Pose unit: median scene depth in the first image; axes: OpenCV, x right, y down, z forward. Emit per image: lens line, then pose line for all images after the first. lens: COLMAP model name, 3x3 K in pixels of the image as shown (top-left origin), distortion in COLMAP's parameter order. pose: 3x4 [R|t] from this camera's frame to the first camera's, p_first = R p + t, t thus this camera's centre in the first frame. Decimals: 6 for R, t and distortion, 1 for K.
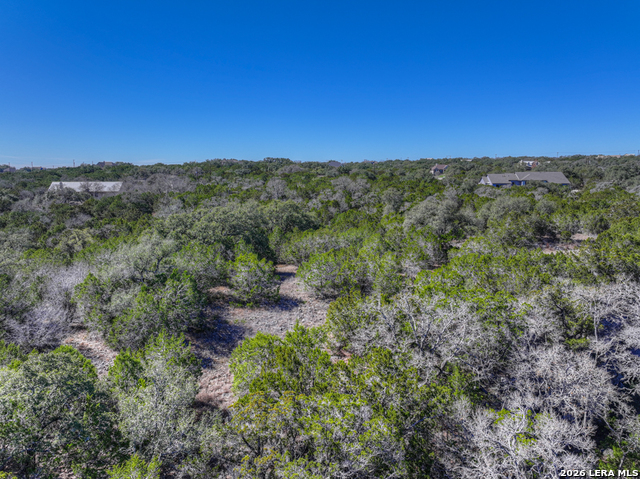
lens RADIAL K [[448.8, 0, 319.1], [0, 448.8, 239.4], [0, 0, 1]] dist [0.000864, 0.009318]
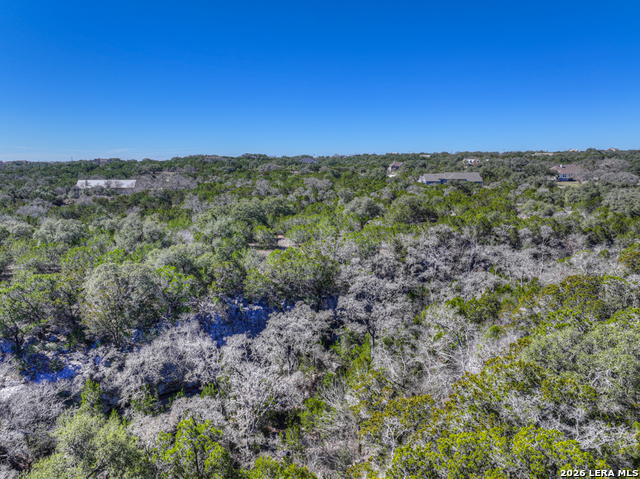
lens RADIAL K [[448.8, 0, 319.1], [0, 448.8, 239.4], [0, 0, 1]] dist [0.000864, 0.009318]
pose [[0.998258, -0.008333, 0.058411, -0.005159], [0.007075, 0.999739, 0.021712, 0.015322], [-0.058576, -0.021261, 0.998057, -0.314081]]
